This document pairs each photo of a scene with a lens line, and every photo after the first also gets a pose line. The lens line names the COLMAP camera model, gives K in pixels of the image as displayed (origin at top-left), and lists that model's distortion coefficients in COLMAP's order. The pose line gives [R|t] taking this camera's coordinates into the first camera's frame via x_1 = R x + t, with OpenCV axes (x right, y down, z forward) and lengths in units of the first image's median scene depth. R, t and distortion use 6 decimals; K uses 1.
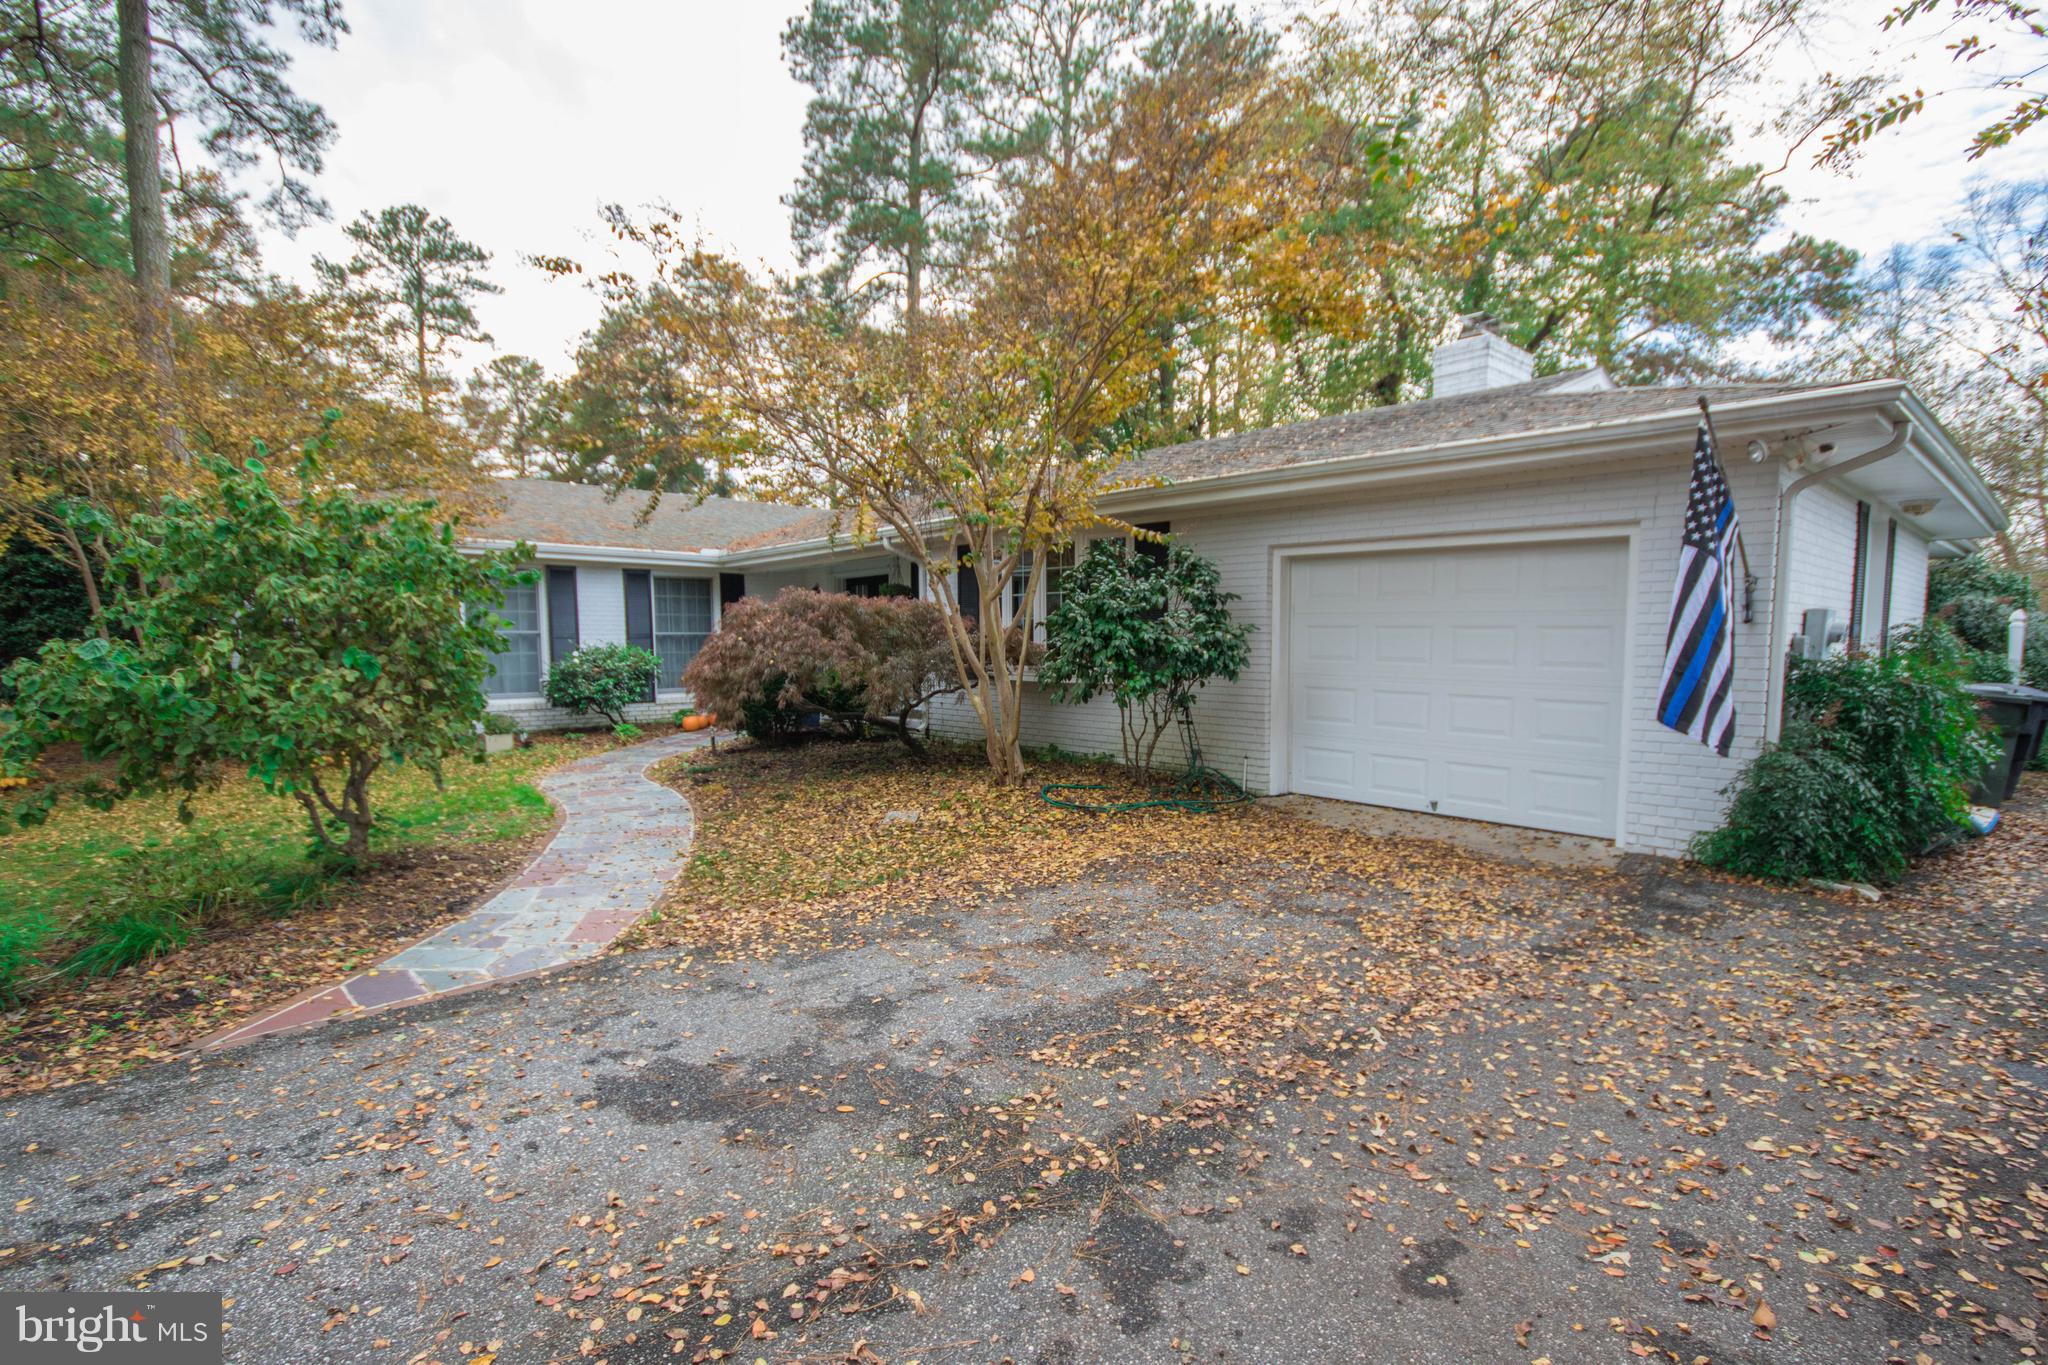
lens RADIAL K [[948.9, 0, 1034.6], [0, 948.9, 719.7], [0, 0, 1]] dist [0.001514, 0.000160]
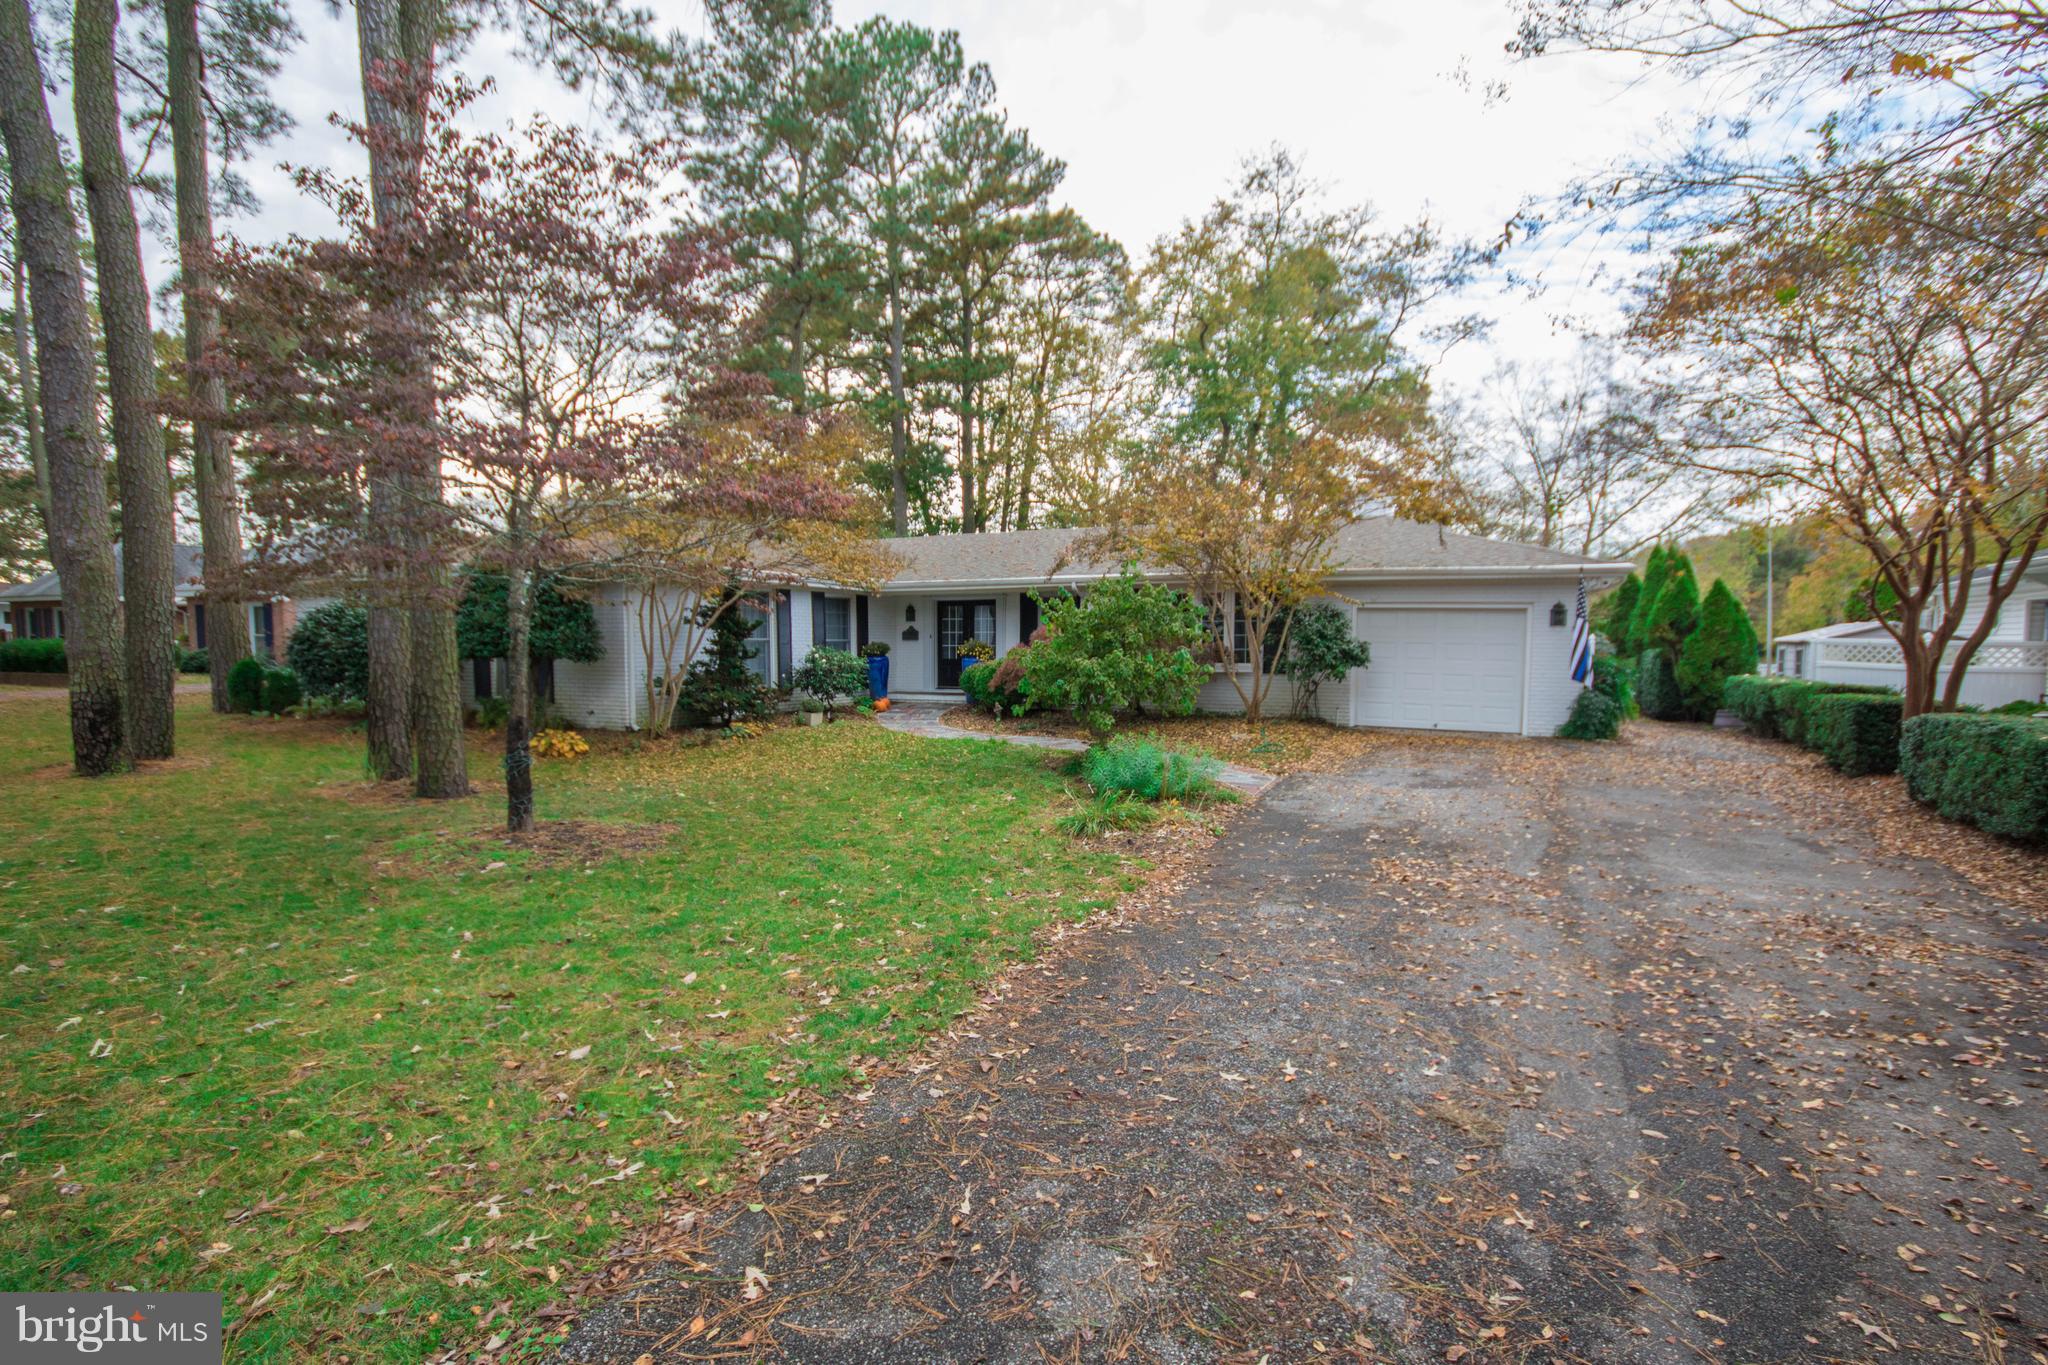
lens RADIAL K [[964.7, 0, 1033.5], [0, 964.7, 714.6], [0, 0, 1]] dist [-0.000358, -0.000790]
pose [[0.926675, -0.021792, 0.375232, -0.736343], [0.025375, 0.999667, -0.004609, 0.029934], [-0.375007, 0.013793, 0.926920, -0.409574]]
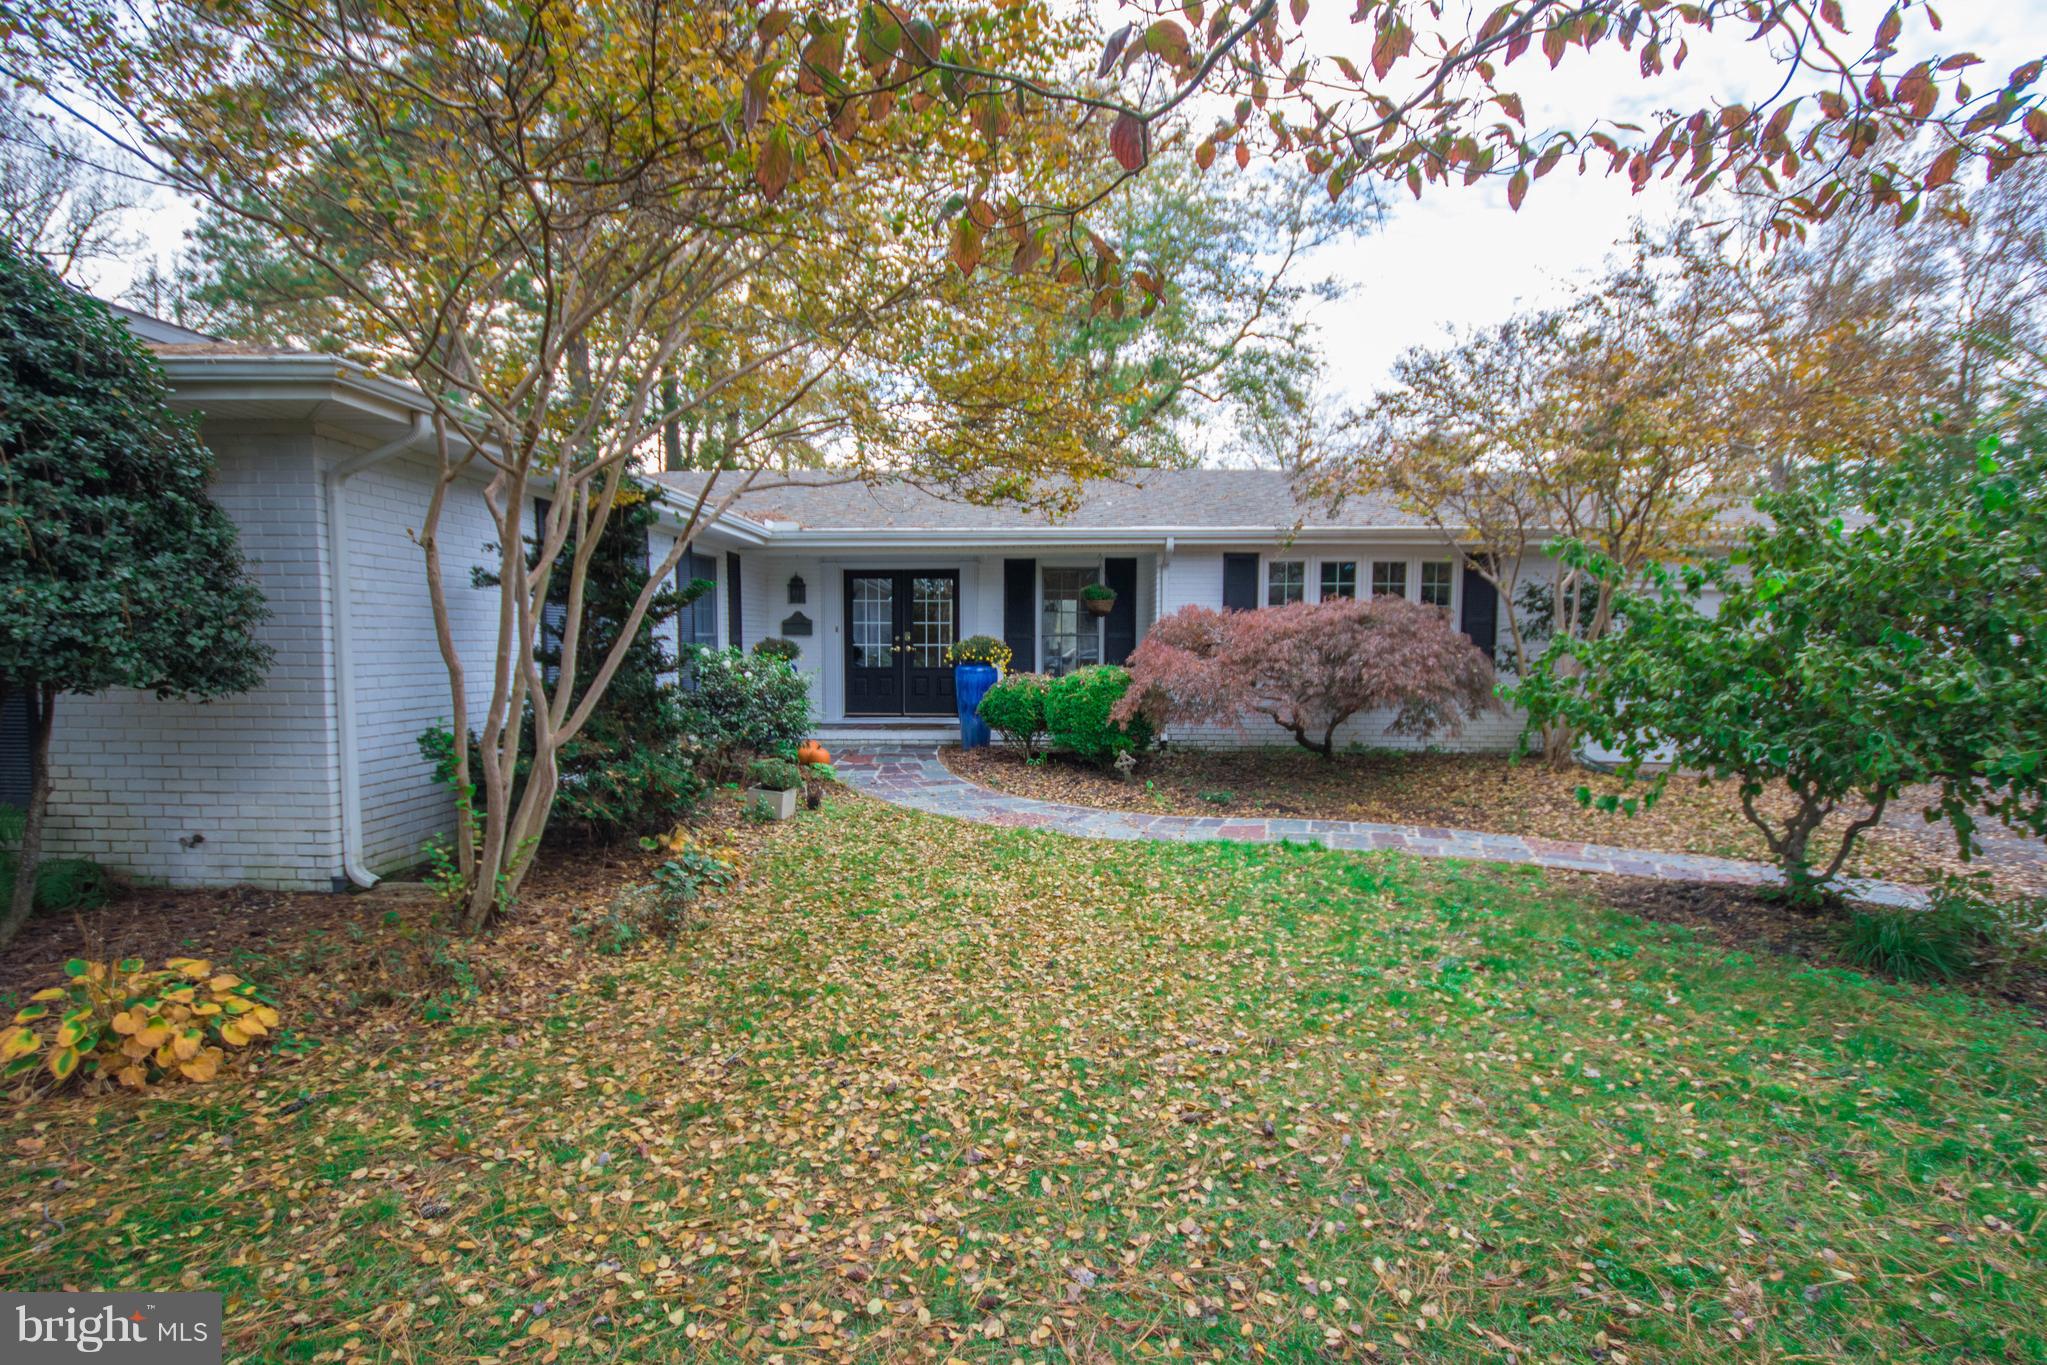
lens RADIAL K [[964.2, 0, 1033.0], [0, 964.2, 714.5], [0, 0, 1]] dist [-0.000358, -0.000790]
pose [[0.709347, -0.048741, 0.703172, -0.828892], [0.059163, 0.998203, 0.009509, -0.028949], [-0.702372, 0.034857, 0.710956, 0.381459]]
